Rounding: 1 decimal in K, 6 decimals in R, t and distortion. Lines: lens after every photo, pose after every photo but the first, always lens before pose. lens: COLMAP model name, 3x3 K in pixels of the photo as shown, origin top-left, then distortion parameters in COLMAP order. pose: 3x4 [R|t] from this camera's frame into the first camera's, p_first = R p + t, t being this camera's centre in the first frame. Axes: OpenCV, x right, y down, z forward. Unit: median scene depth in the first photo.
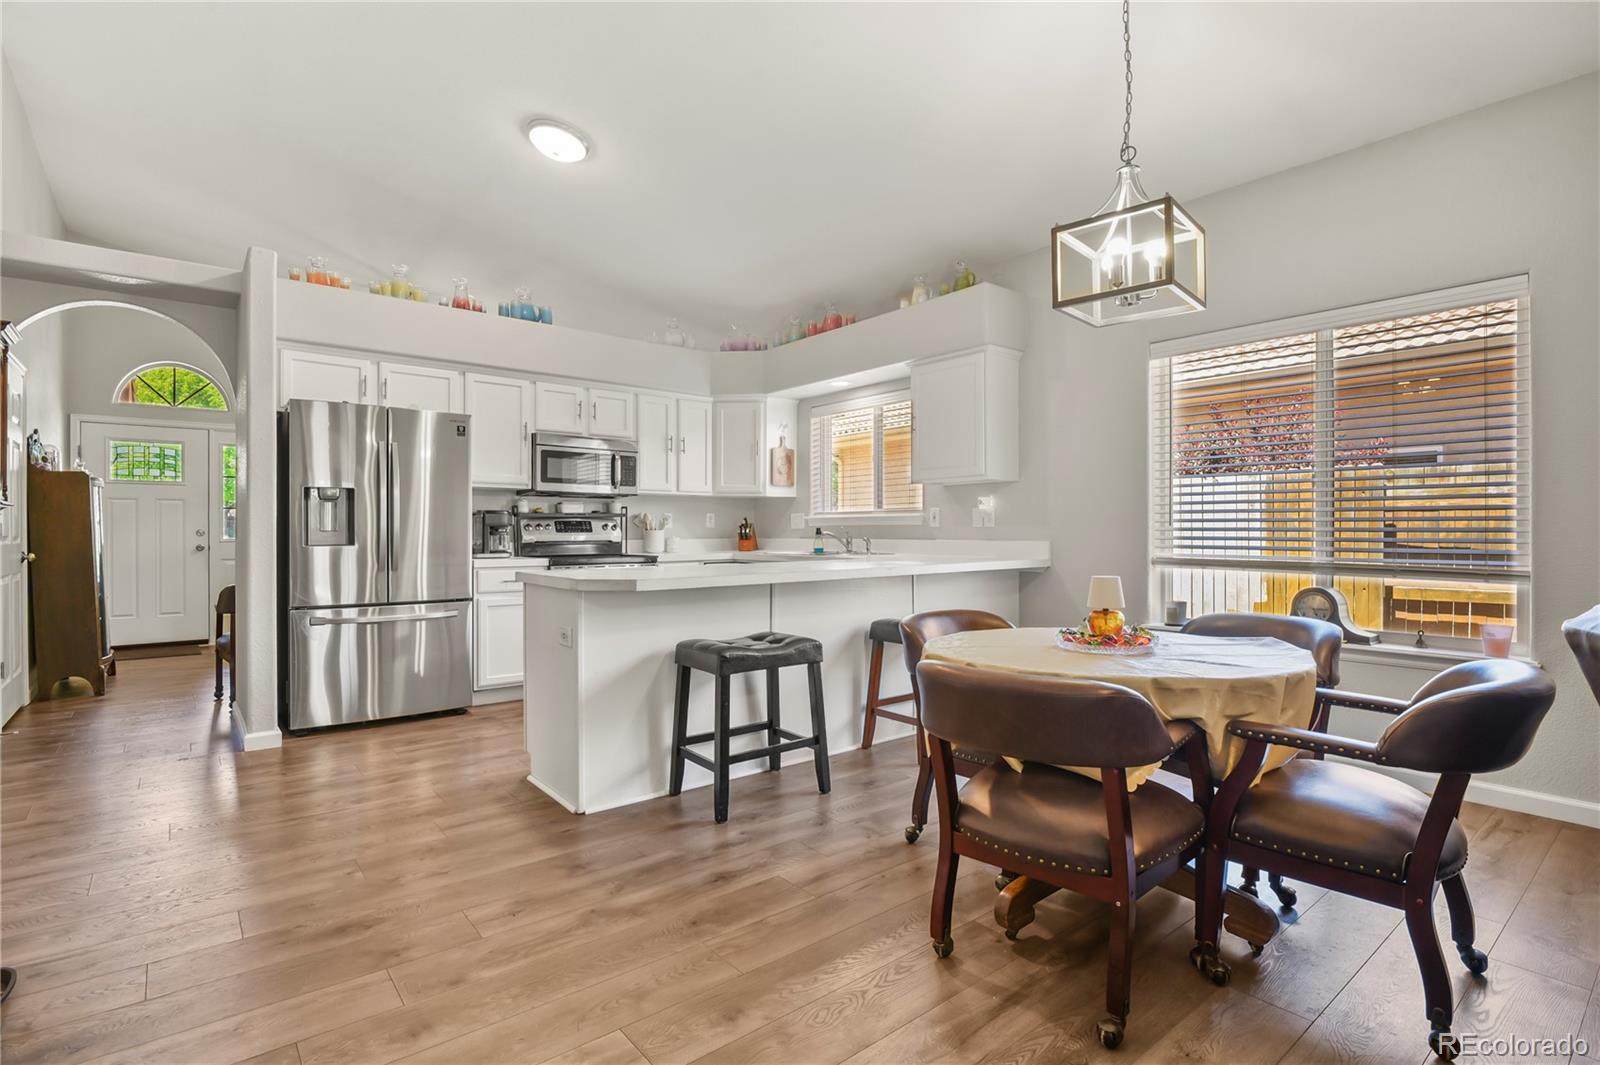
lens RADIAL K [[773.3, 0, 803.1], [0, 773.3, 531.2], [0, 0, 1]] dist [0.001022, -0.000619]
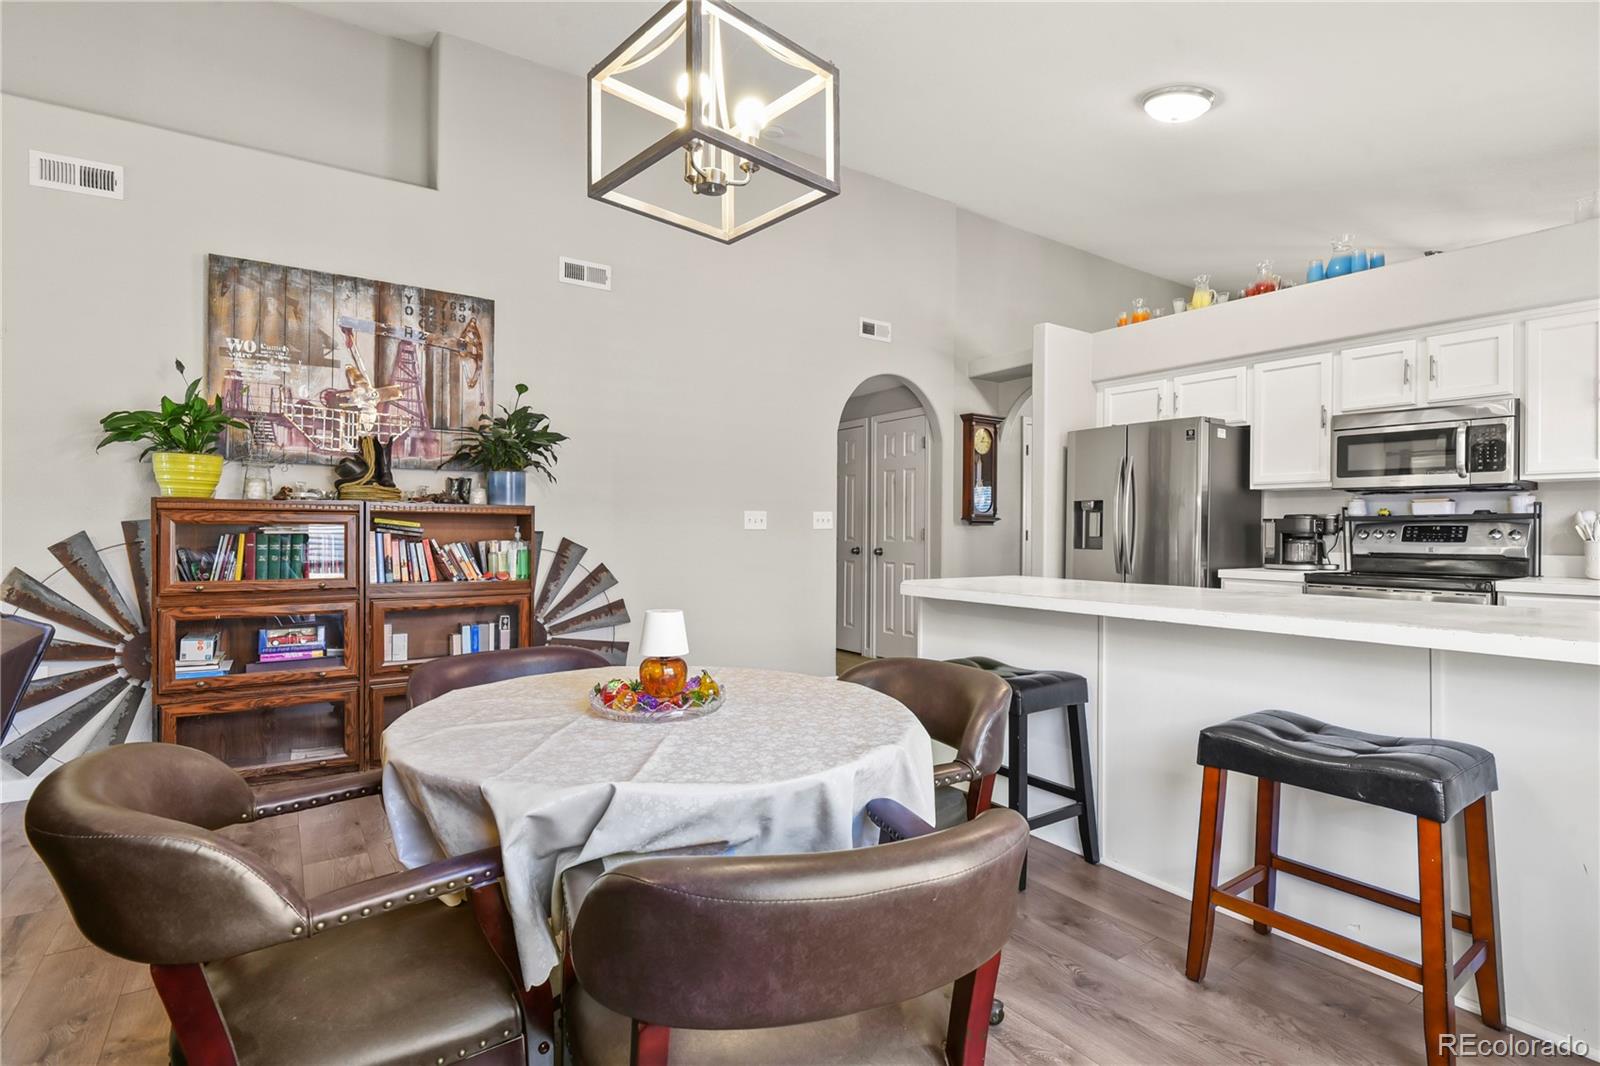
lens RADIAL K [[795.6, 0, 800.0], [0, 795.6, 533.0], [0, 0, 1]] dist [-0.004754, -0.001131]
pose [[-0.089484, 0.003875, -0.995981, 0.501072], [-0.004778, 0.999979, 0.004320, -0.007462], [0.995977, 0.005145, -0.089463, 0.505737]]
